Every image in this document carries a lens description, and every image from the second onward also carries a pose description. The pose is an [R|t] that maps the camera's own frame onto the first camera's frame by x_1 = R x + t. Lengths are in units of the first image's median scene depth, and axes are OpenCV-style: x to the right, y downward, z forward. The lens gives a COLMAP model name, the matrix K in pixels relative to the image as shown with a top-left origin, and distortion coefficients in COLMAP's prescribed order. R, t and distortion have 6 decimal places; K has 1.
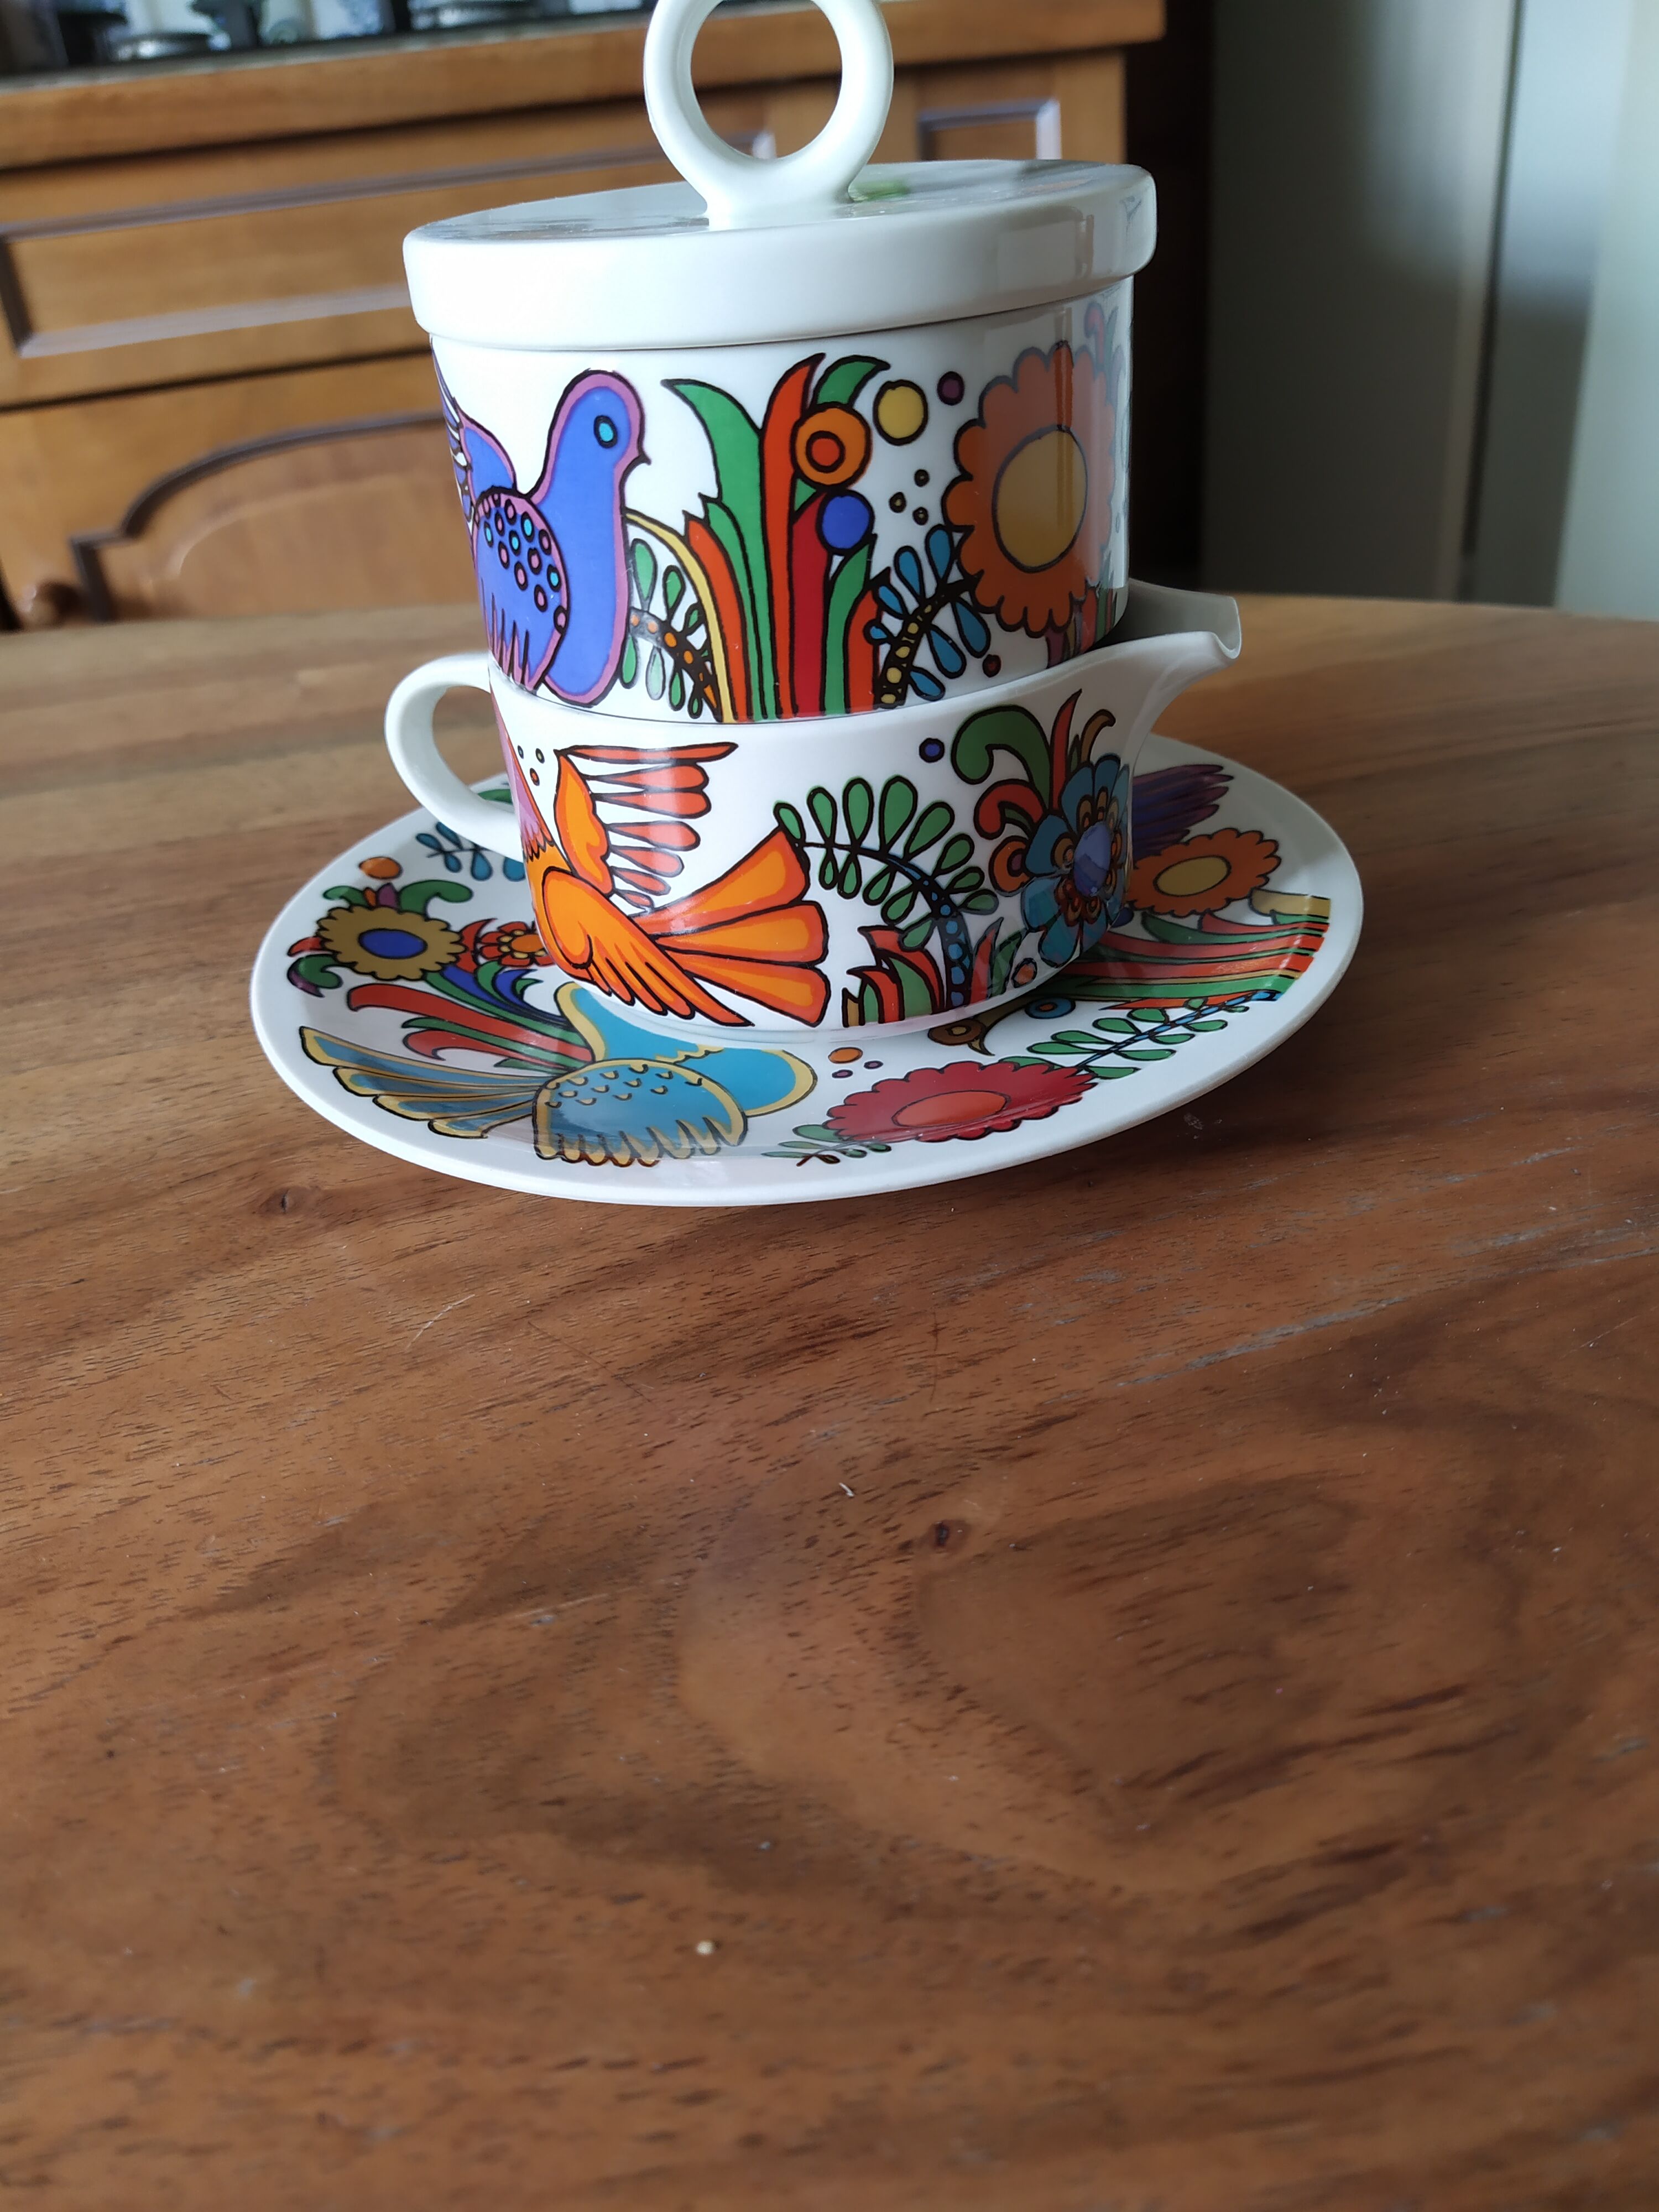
lens RADIAL K [[1707.7, 0, 829.5], [0, 1707.7, 1106.0], [0, 0, 1]] dist [0.005758, -0.000582]
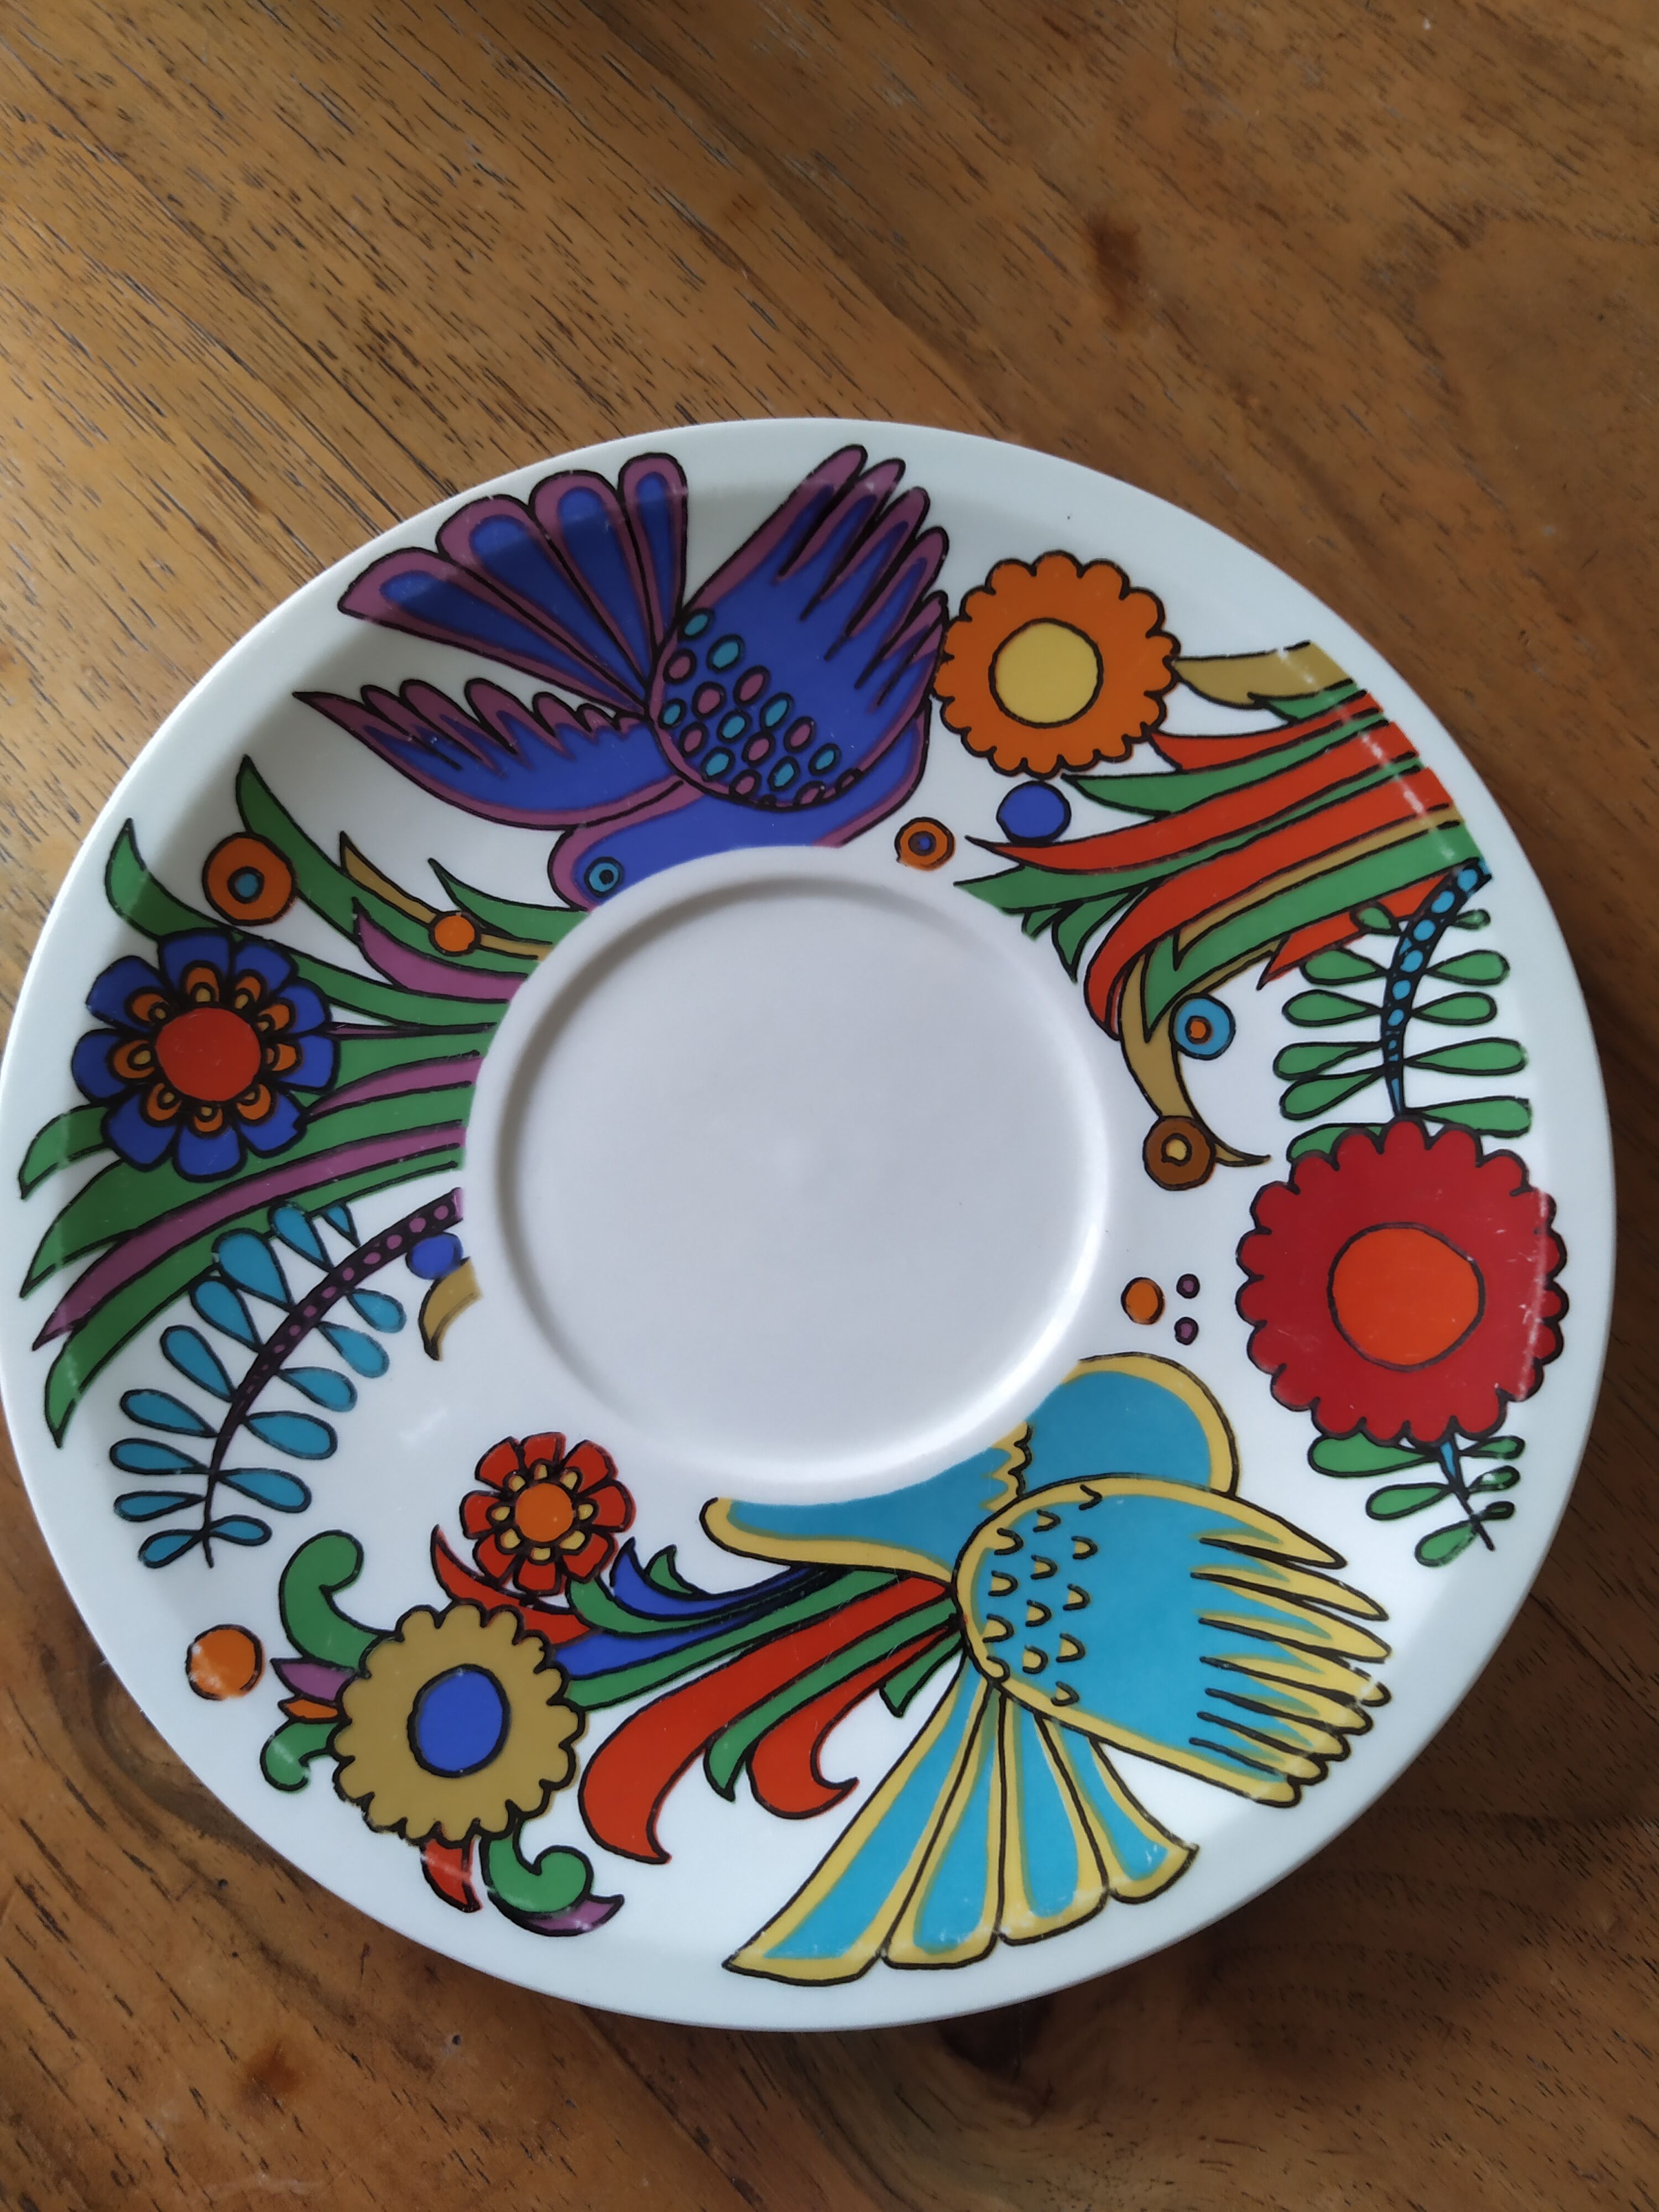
lens RADIAL K [[1707.7, 0, 829.5], [0, 1707.7, 1106.0], [0, 0, 1]] dist [0.005758, -0.000582]
pose [[0.509056, -0.825025, 0.245348, -0.173960], [0.412207, 0.483907, 0.771958, -0.705744], [-0.755610, -0.291836, 0.586417, 0.671548]]
